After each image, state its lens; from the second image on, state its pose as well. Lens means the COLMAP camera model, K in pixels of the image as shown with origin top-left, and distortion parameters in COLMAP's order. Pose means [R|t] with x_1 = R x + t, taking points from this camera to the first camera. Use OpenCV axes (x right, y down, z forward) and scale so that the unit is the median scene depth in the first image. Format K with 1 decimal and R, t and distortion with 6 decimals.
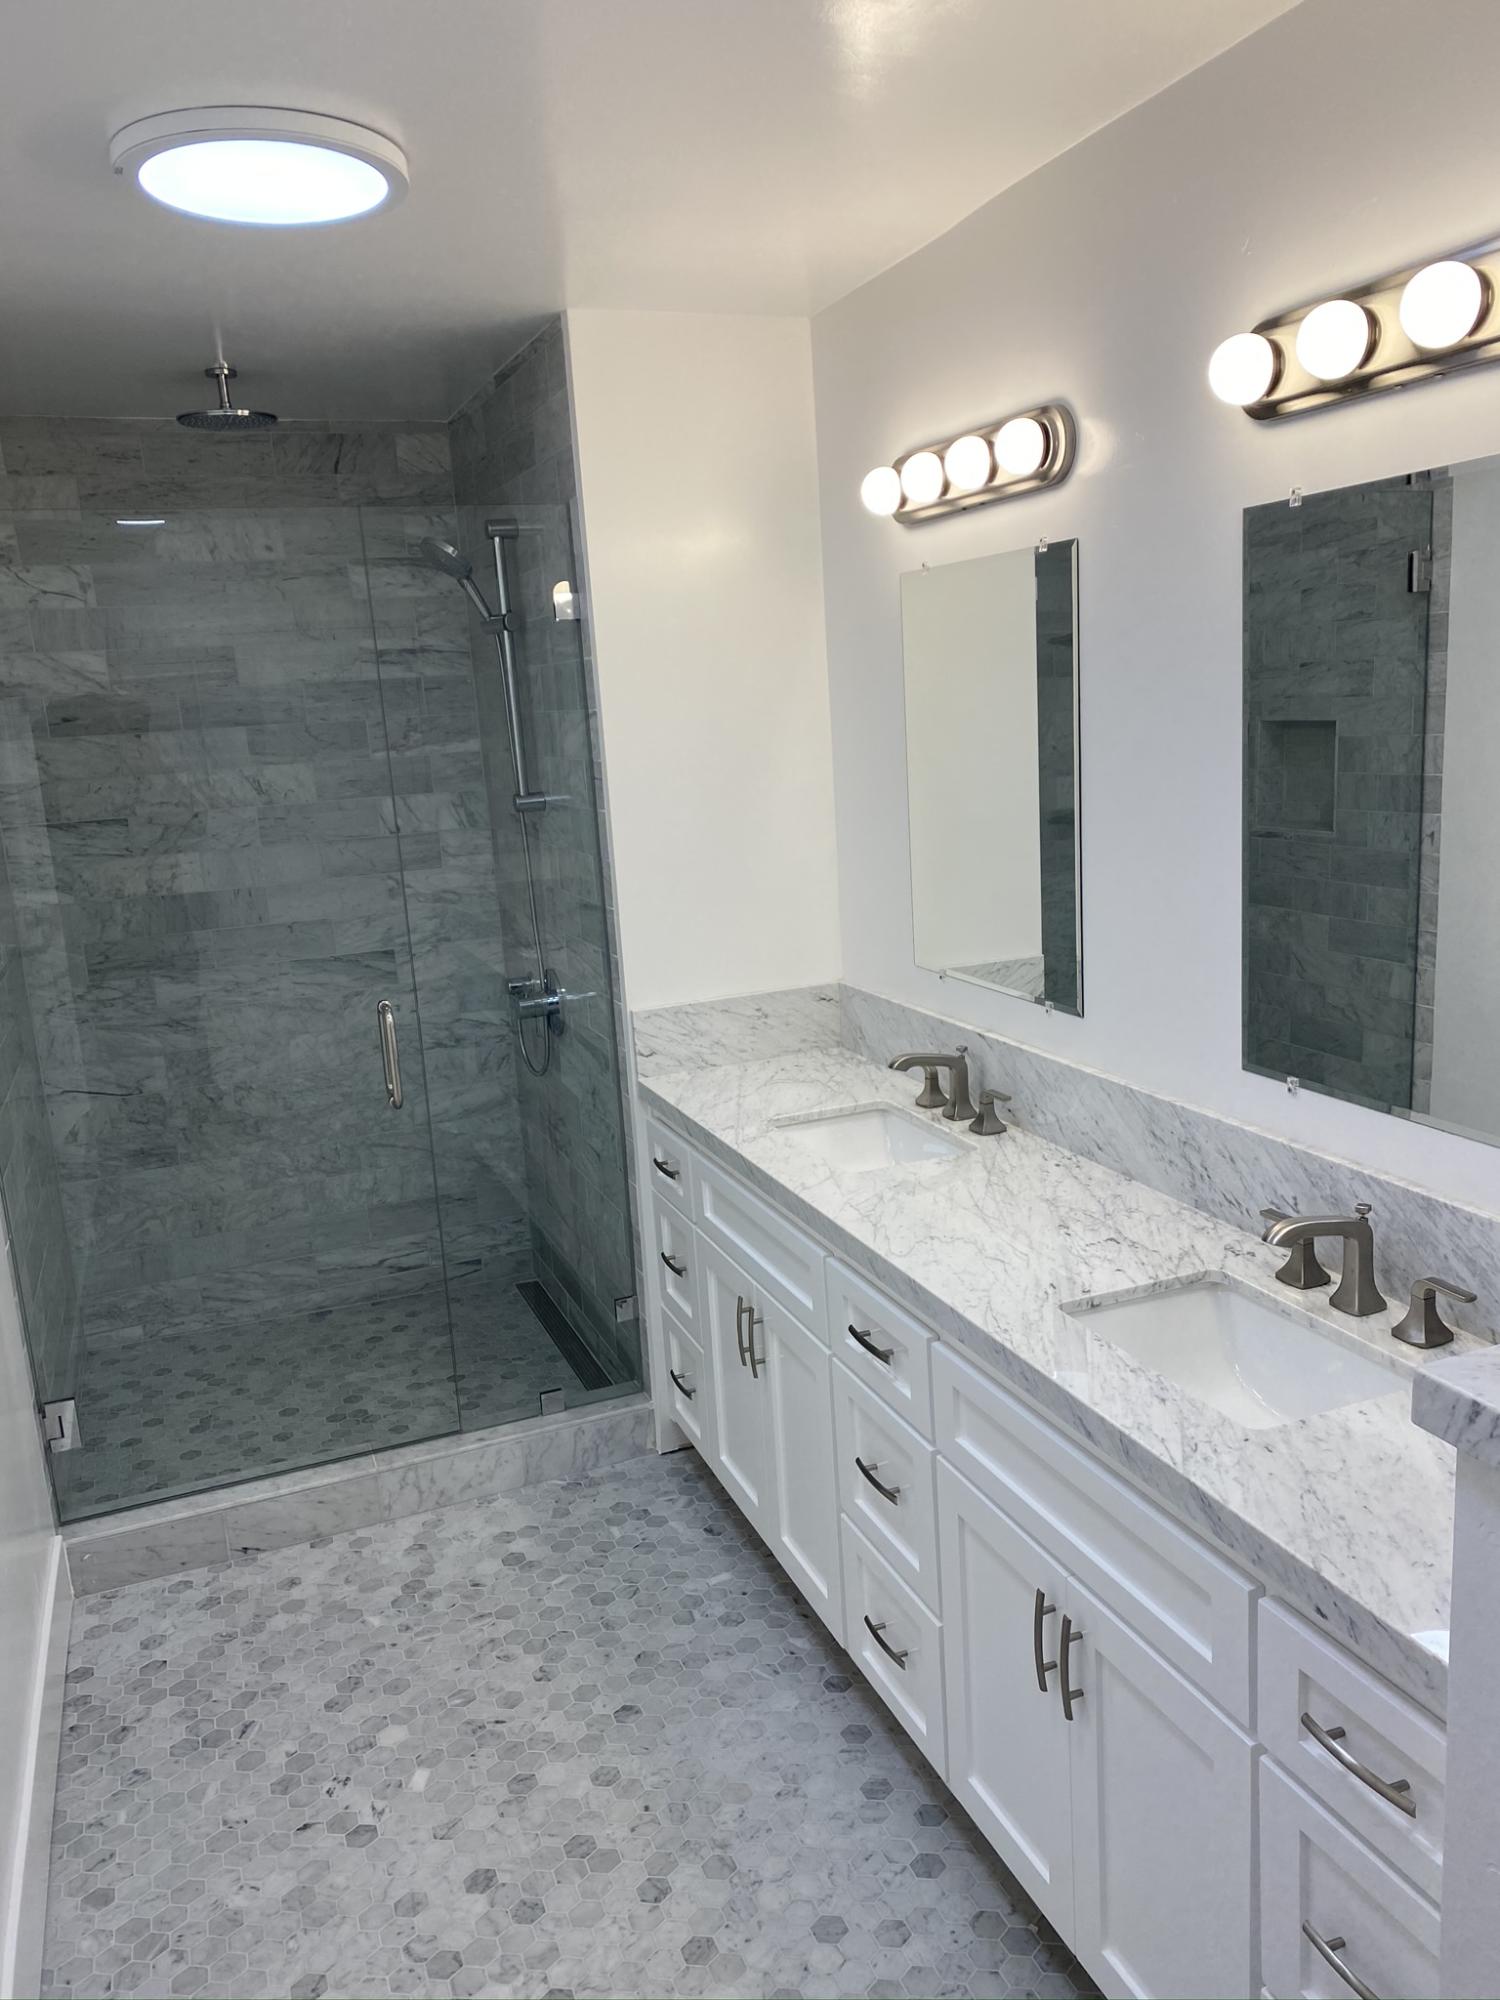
lens RADIAL K [[1528.0, 0, 772.0], [0, 1528.0, 996.9], [0, 0, 1]] dist [0.069612, -0.065743]
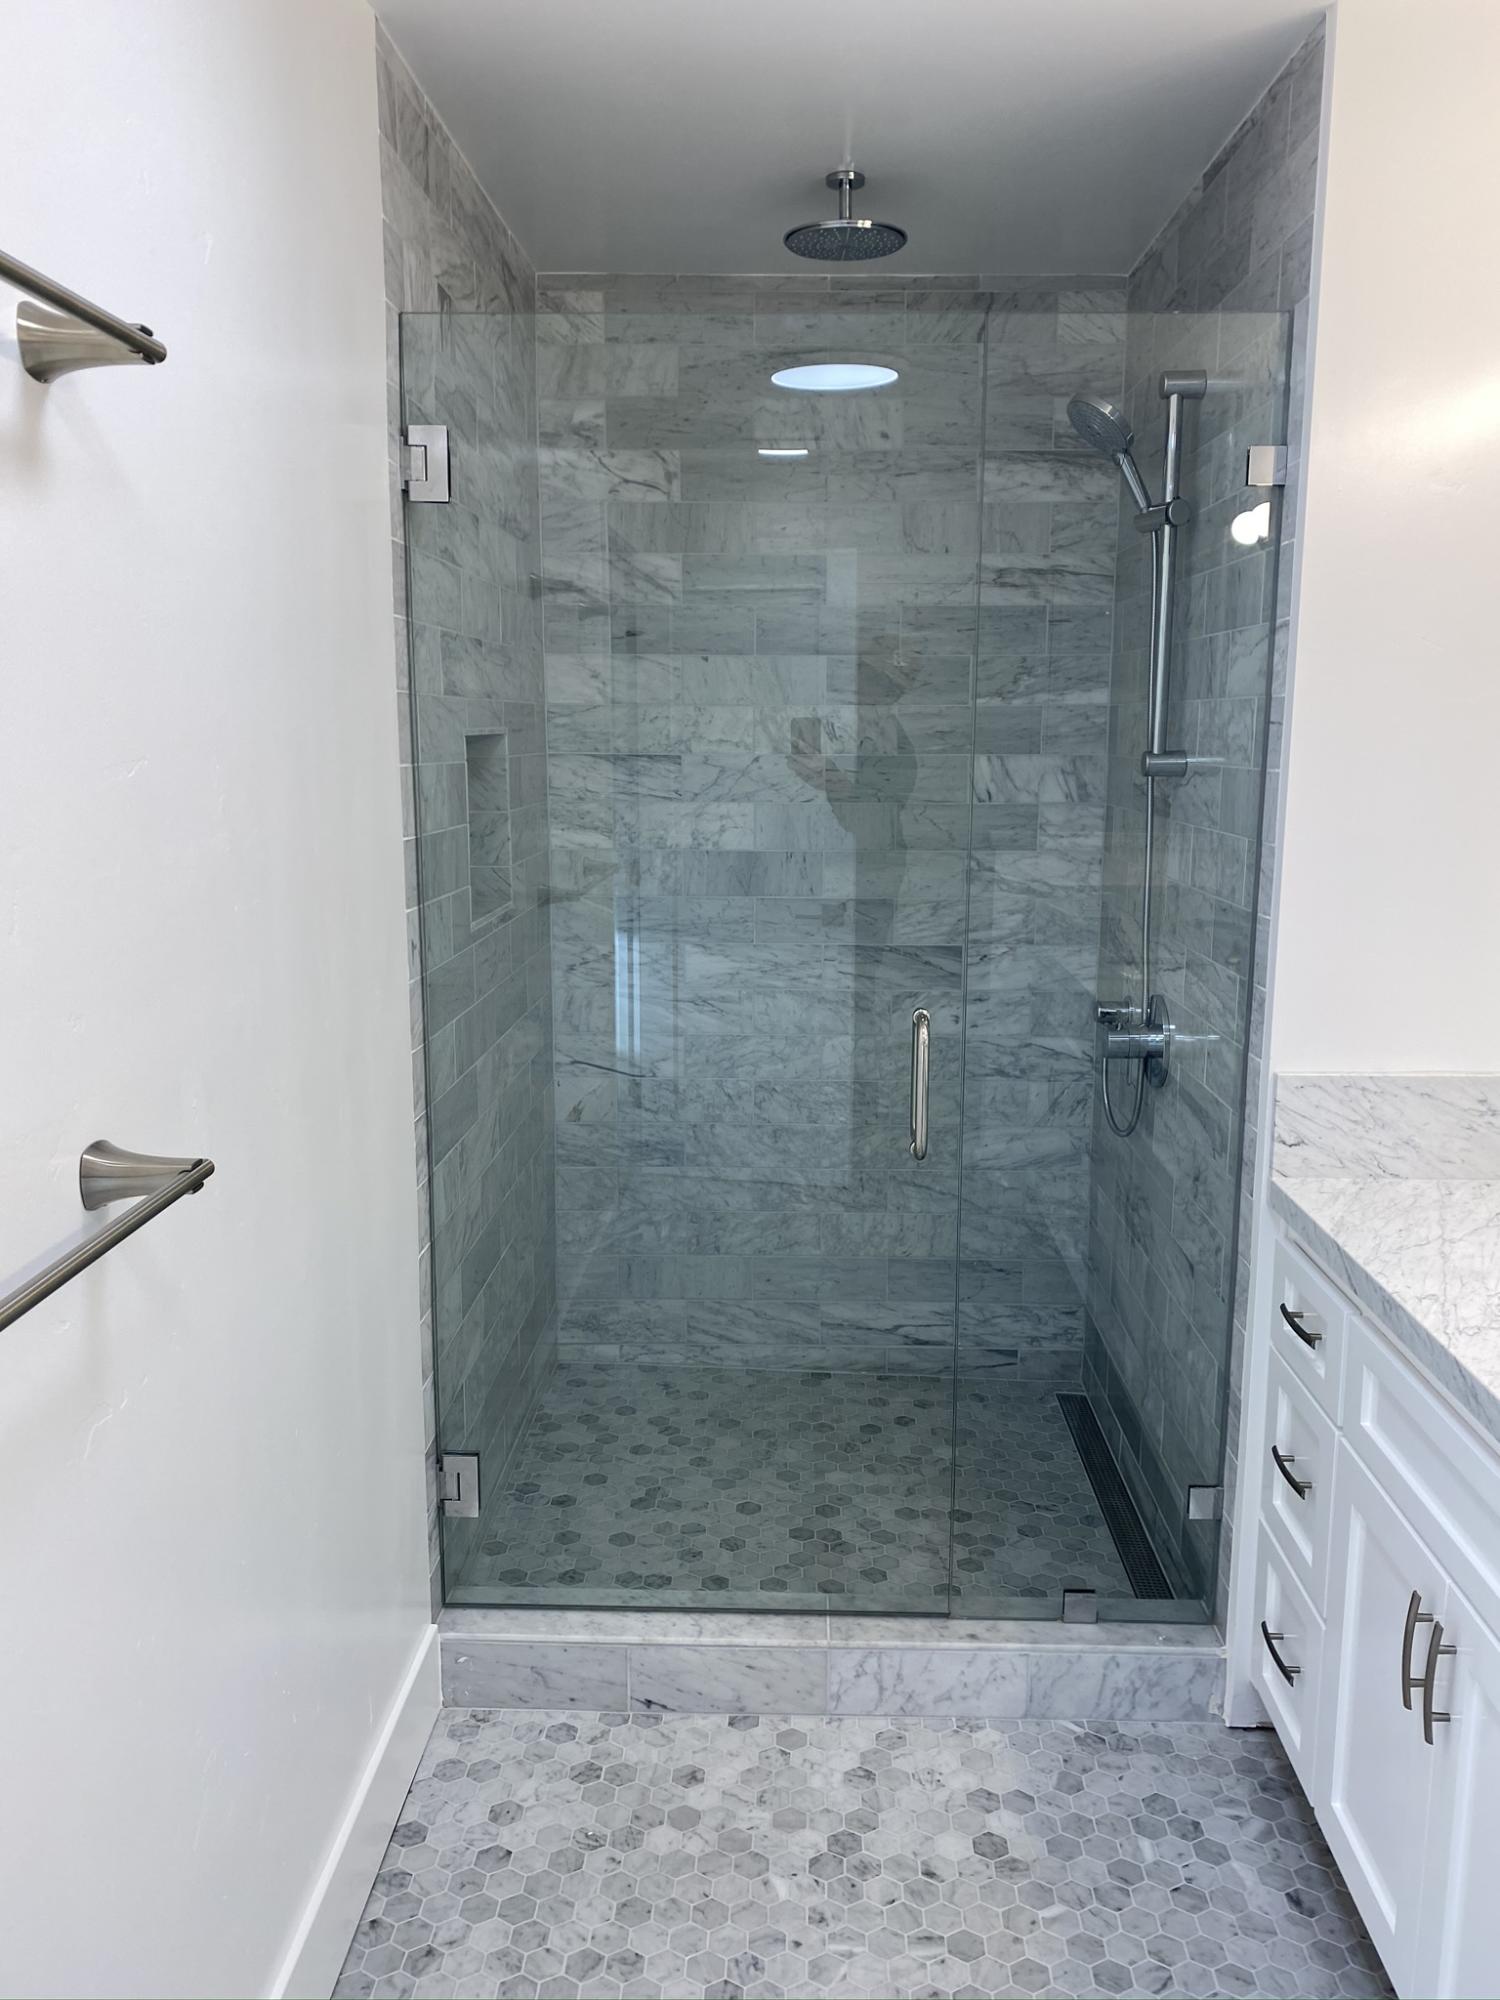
lens RADIAL K [[1528.0, 0, 761.5], [0, 1528.0, 996.9], [0, 0, 1]] dist [0.069612, -0.065743]
pose [[0.914514, 0.133476, -0.381901, -0.039630], [-0.138270, 0.990281, 0.015000, -0.002722], [0.380192, 0.039088, 0.924081, 0.258050]]
